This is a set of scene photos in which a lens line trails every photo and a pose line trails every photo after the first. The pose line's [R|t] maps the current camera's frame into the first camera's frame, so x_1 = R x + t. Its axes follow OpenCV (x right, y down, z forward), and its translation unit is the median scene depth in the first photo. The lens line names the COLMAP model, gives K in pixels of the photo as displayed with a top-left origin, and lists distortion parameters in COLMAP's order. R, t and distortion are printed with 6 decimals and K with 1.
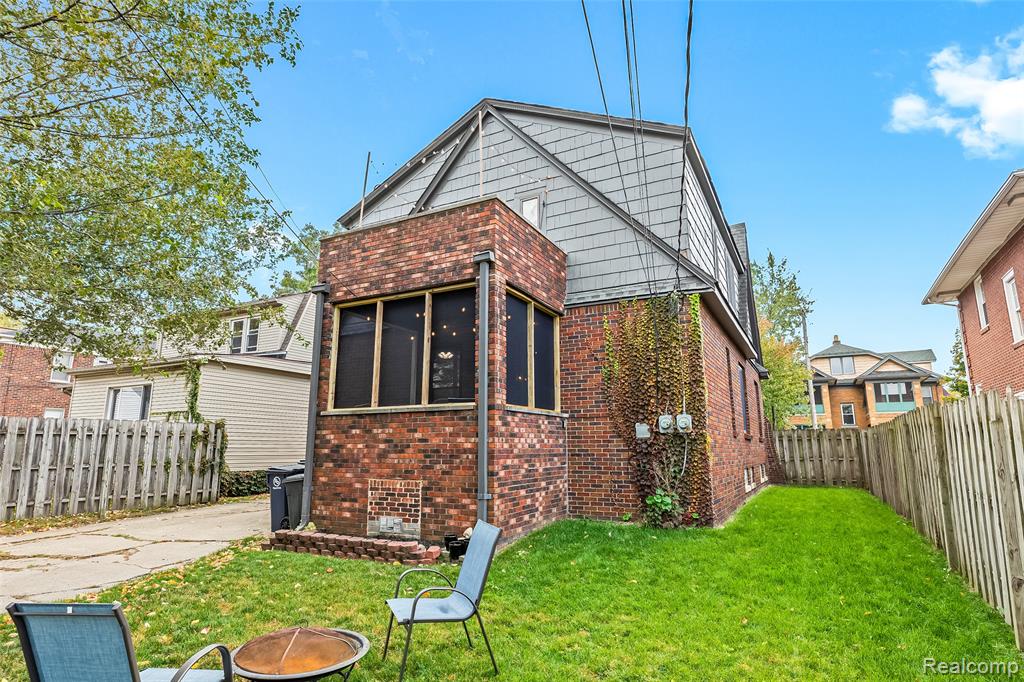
lens RADIAL K [[551.5, 0, 510.9], [0, 551.5, 343.4], [0, 0, 1]] dist [-0.001419, -0.000030]
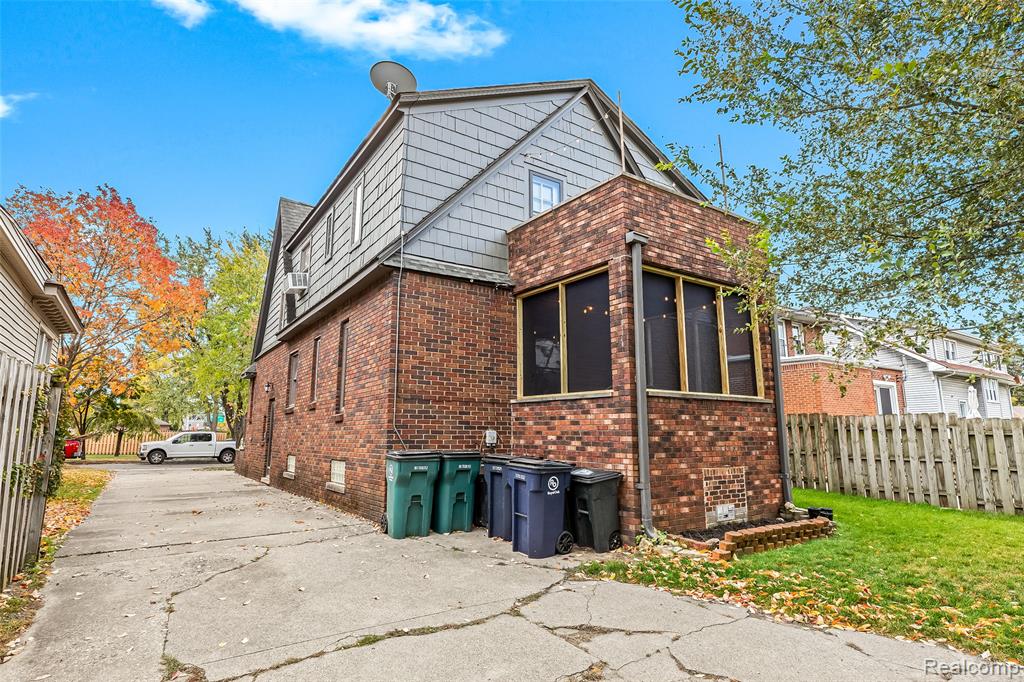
lens RADIAL K [[551.5, 0, 515.6], [0, 551.5, 342.7], [0, 0, 1]] dist [-0.001419, -0.000030]
pose [[0.459776, 0.153855, 0.874605, -1.261147], [-0.165698, 0.982444, -0.085719, 0.169621], [-0.872439, -0.105509, 0.477198, 0.856060]]
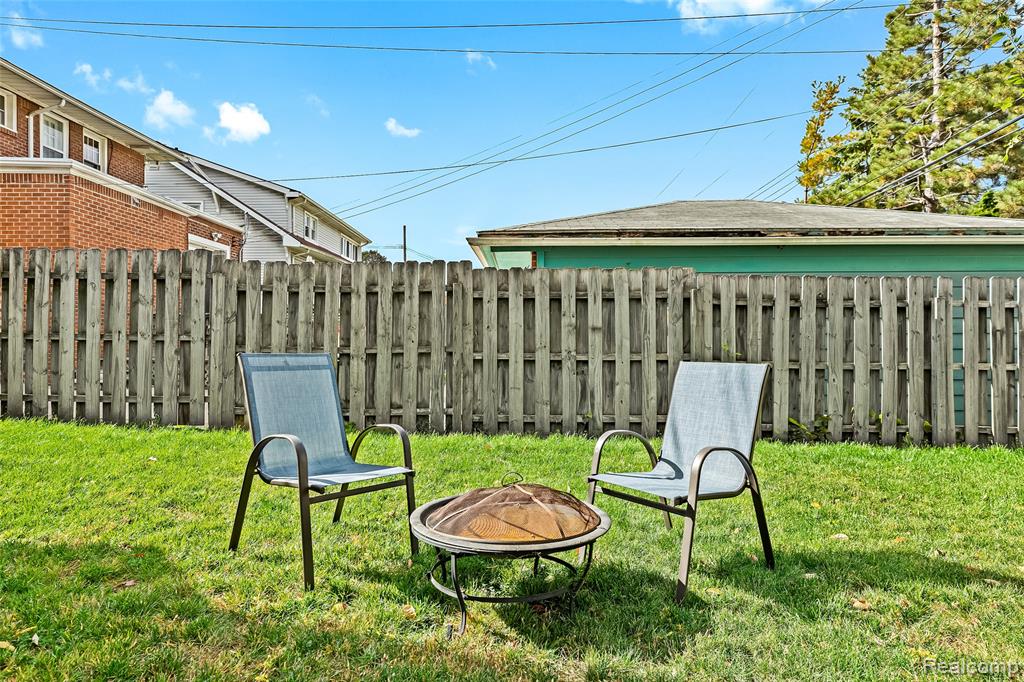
lens RADIAL K [[614.4, 0, 513.2], [0, 614.4, 336.1], [0, 0, 1]] dist [-0.000677, -0.000458]
pose [[-0.457340, 0.003767, 0.889284, -0.720685], [-0.163379, 0.982614, -0.088185, 0.165283], [-0.874155, -0.185621, -0.448773, 0.651723]]
